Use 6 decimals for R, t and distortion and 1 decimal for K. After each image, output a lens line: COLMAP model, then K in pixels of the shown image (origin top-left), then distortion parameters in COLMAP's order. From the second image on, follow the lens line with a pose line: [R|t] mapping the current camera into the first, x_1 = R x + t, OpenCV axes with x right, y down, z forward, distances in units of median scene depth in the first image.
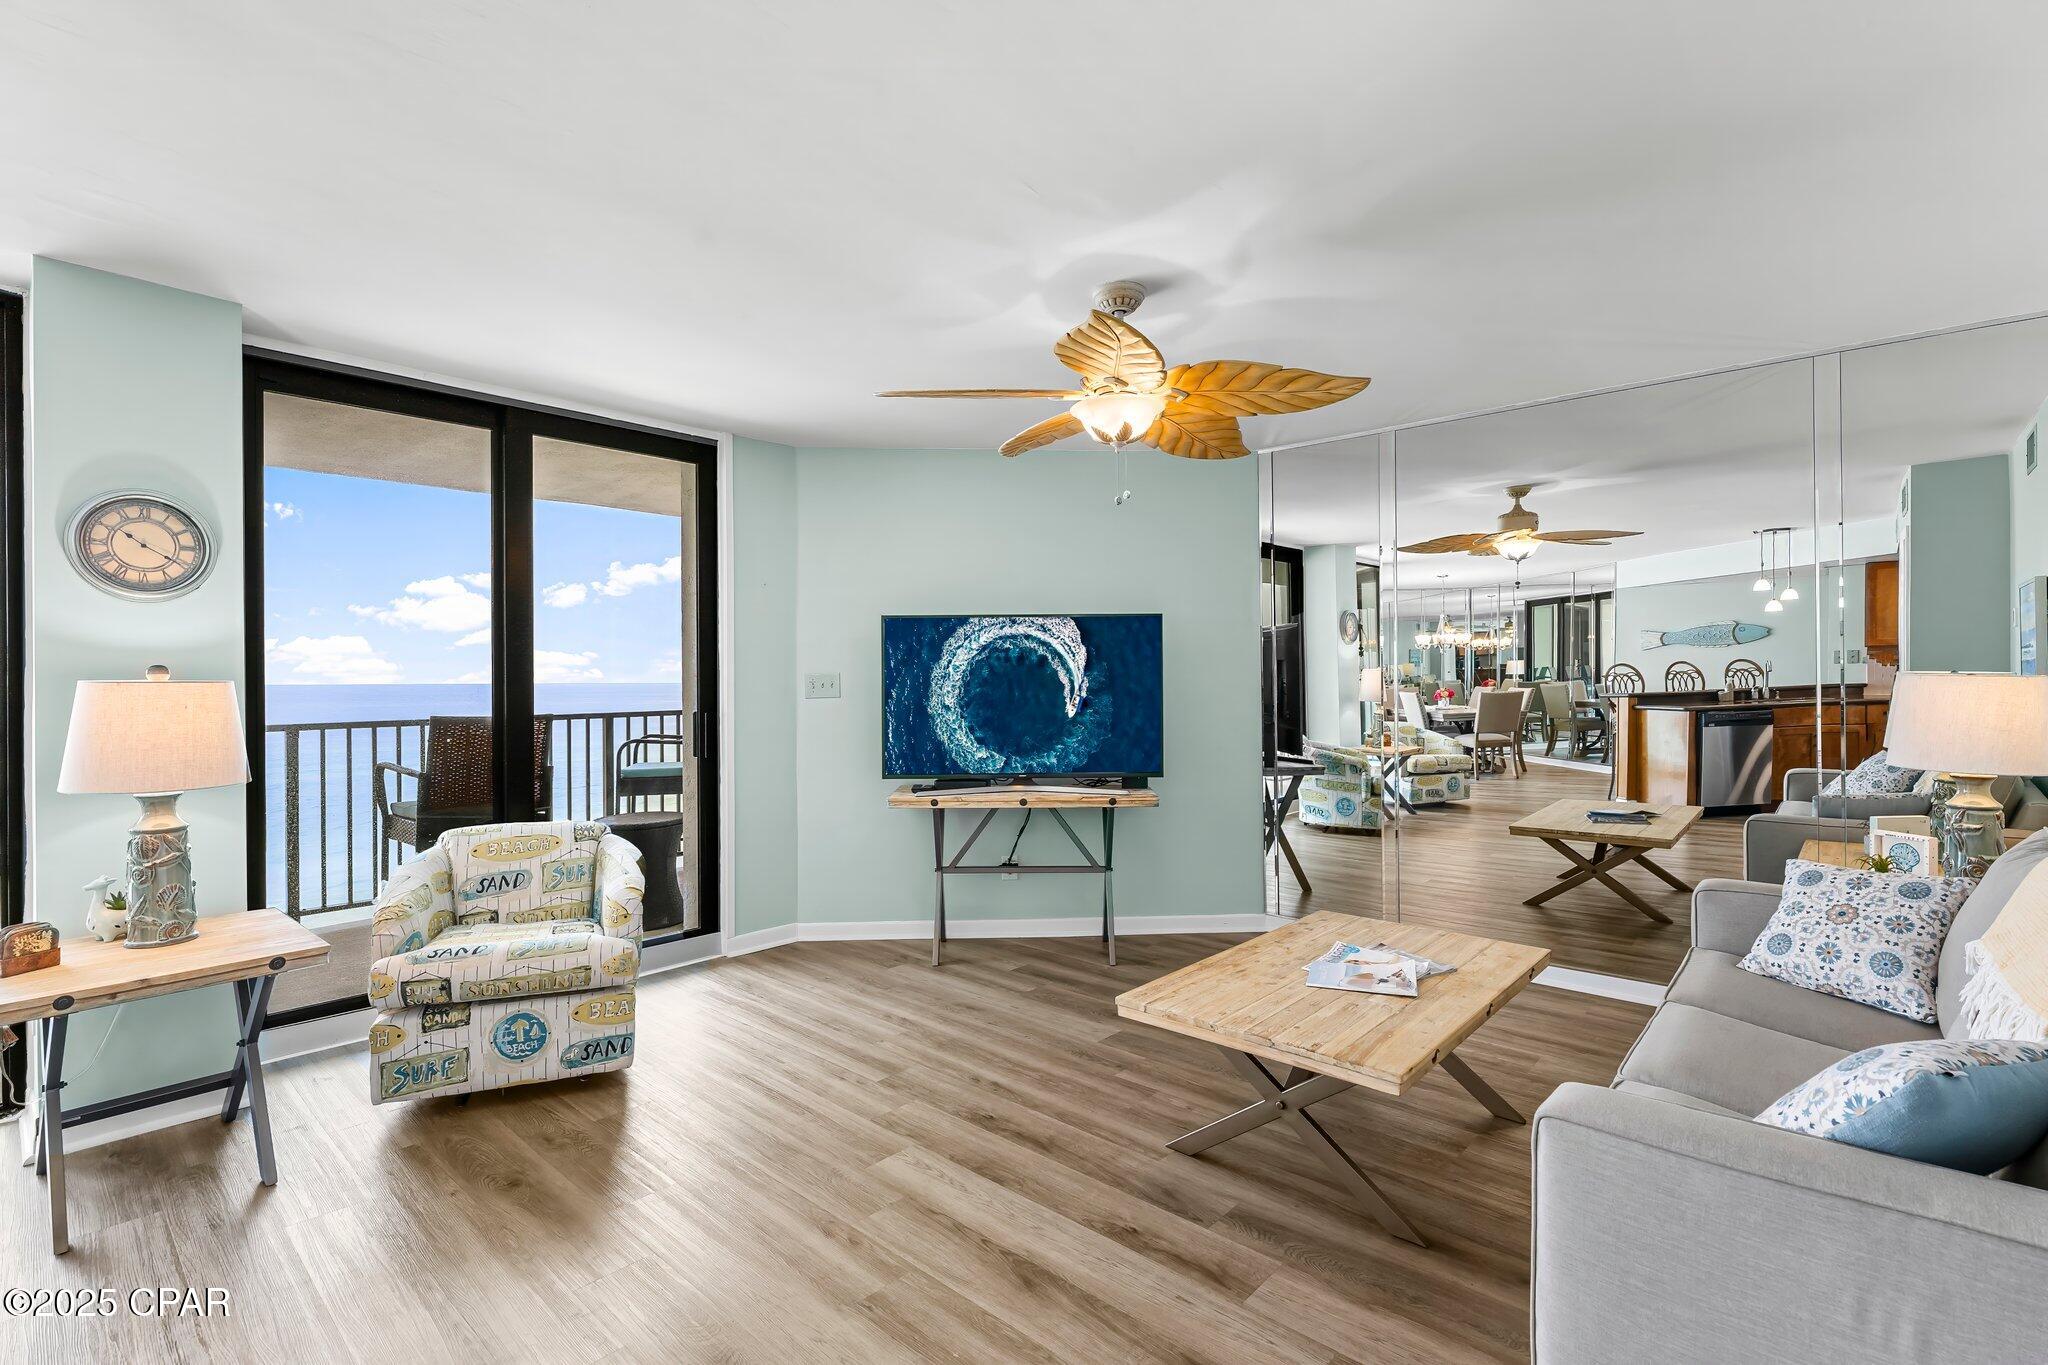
lens RADIAL K [[954.2, 0, 1015.4], [0, 954.2, 679.3], [0, 0, 1]] dist [-0.001086, -0.000176]
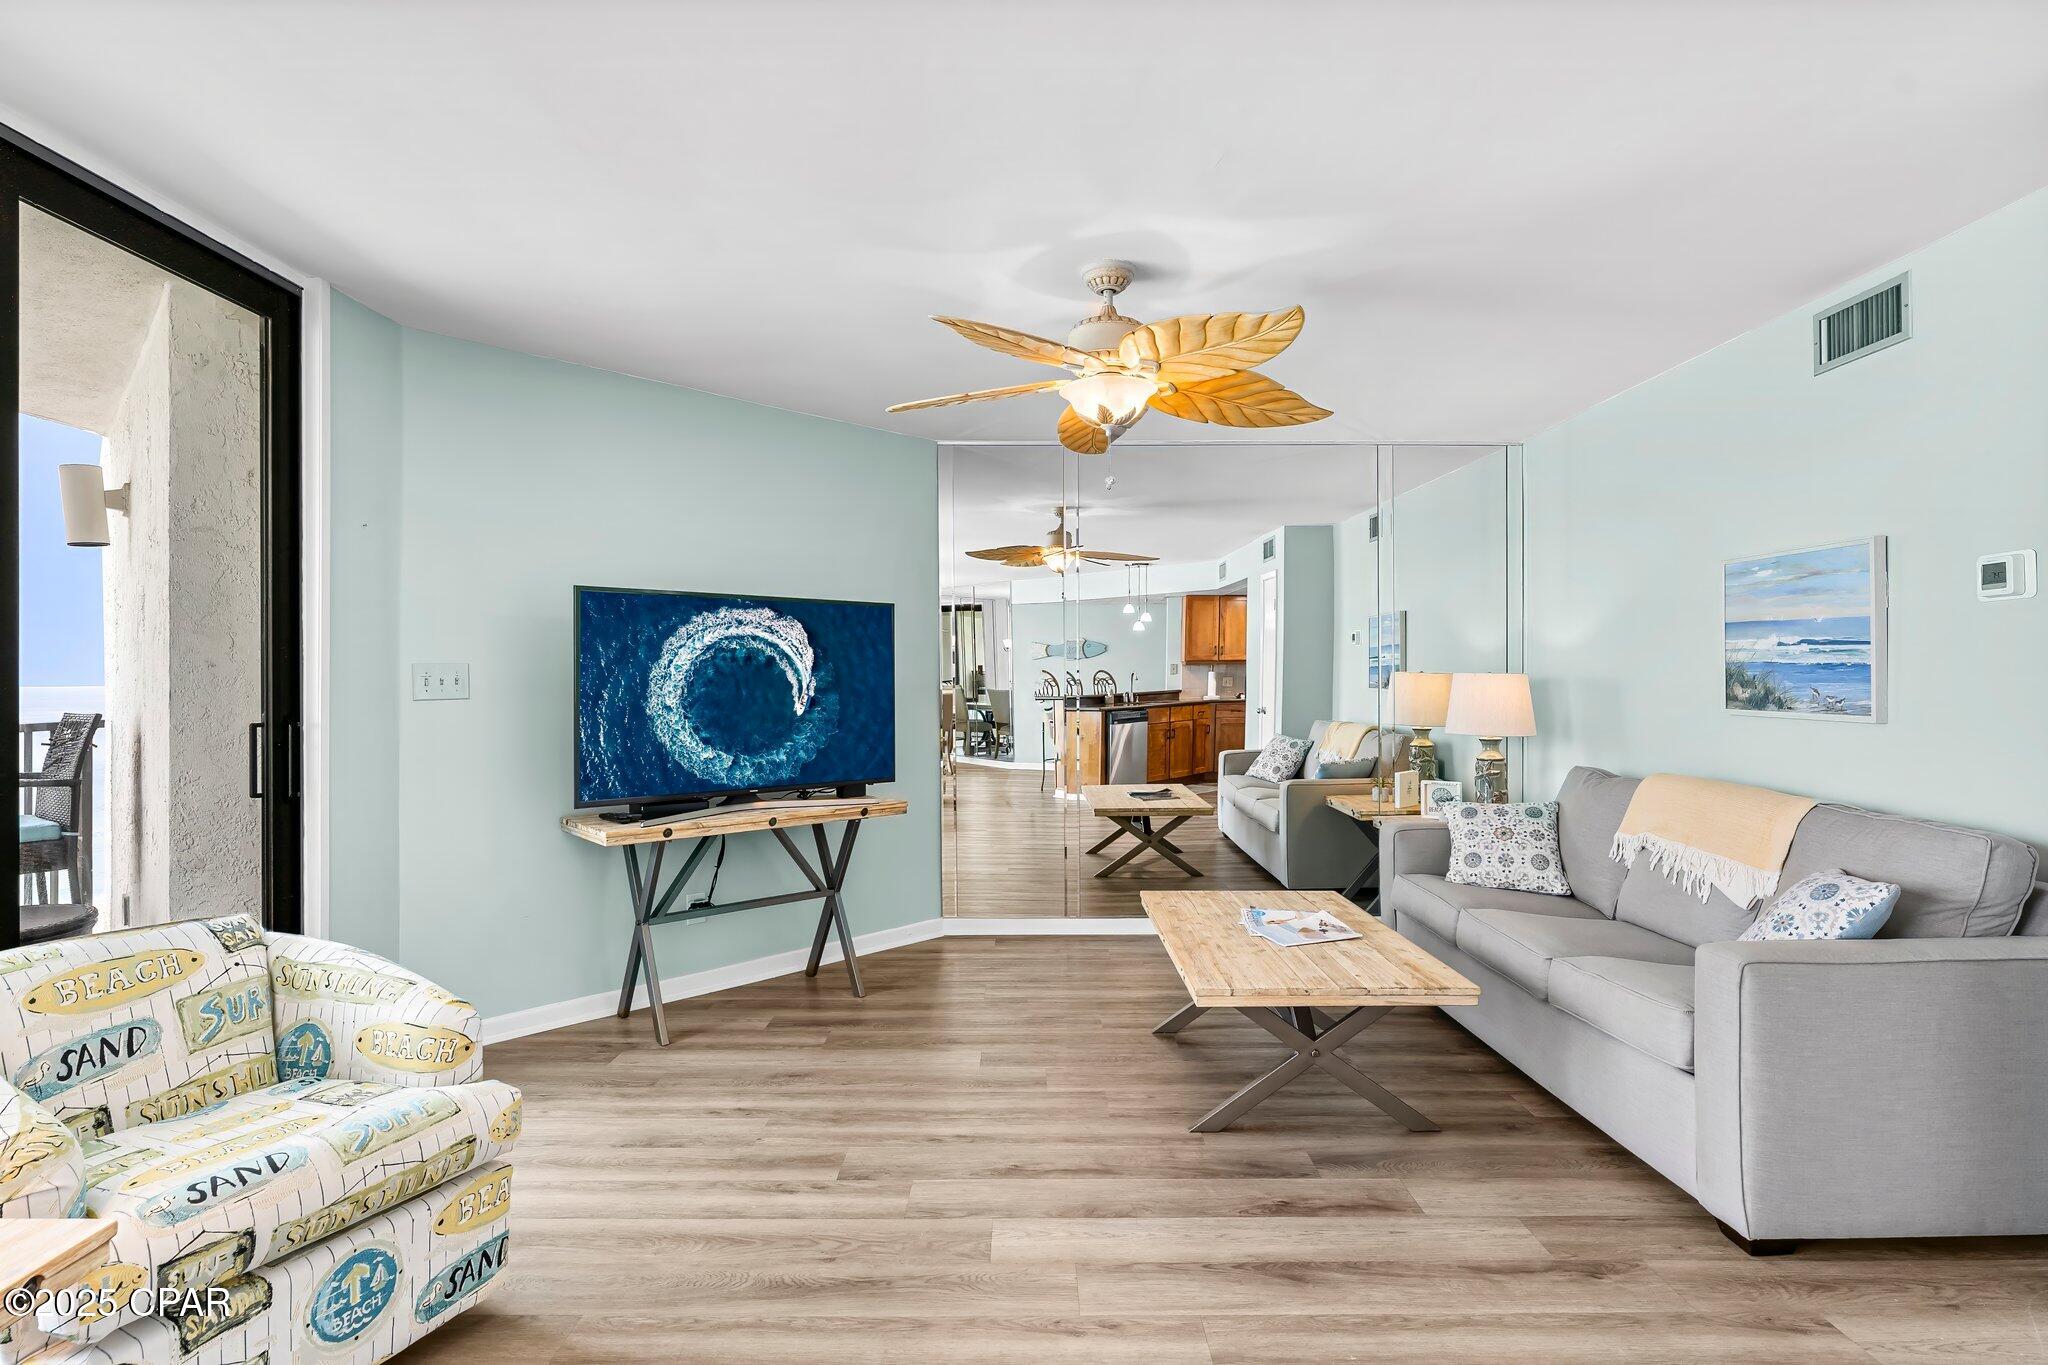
lens RADIAL K [[1018.2, 0, 1030.3], [0, 1018.2, 680.7], [0, 0, 1]] dist [-0.002210, -0.000007]
pose [[0.735929, 0.004056, 0.677046, -0.550451], [0.000477, 0.999979, -0.006510, 0.014713], [-0.677058, 0.005114, 0.735912, 0.251147]]
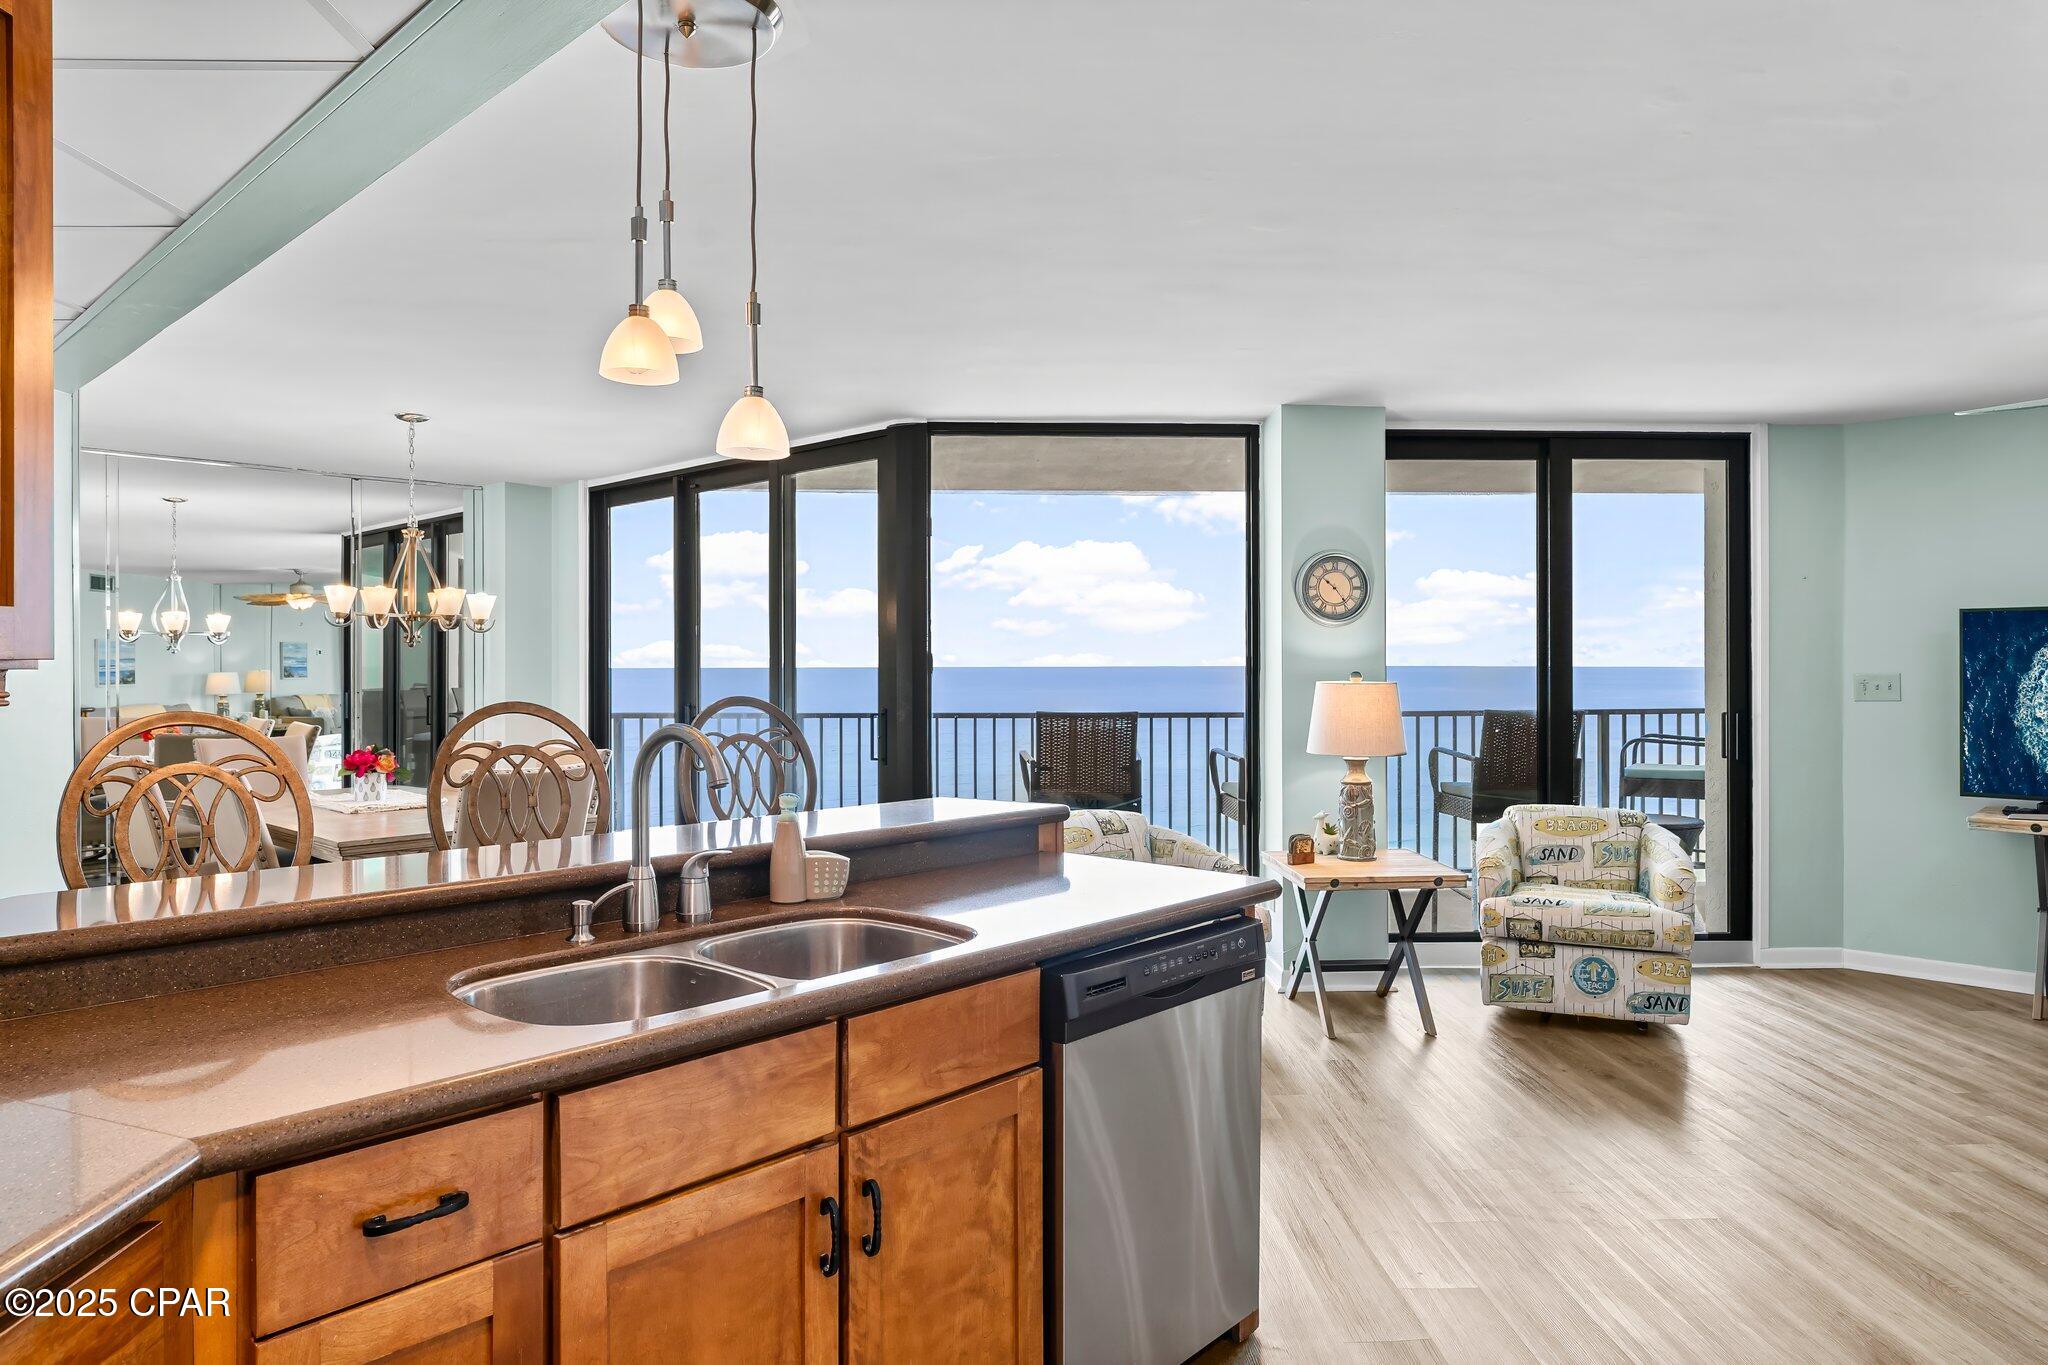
lens RADIAL K [[1225.5, 0, 1026.9], [0, 1225.5, 662.5], [0, 0, 1]] dist [-0.004476, 0.000611]
pose [[0.708306, 0.004019, -0.705894, 0.060902], [-0.003411, 0.999992, 0.002270, -0.024051], [0.705897, 0.000800, 0.708314, -0.537823]]
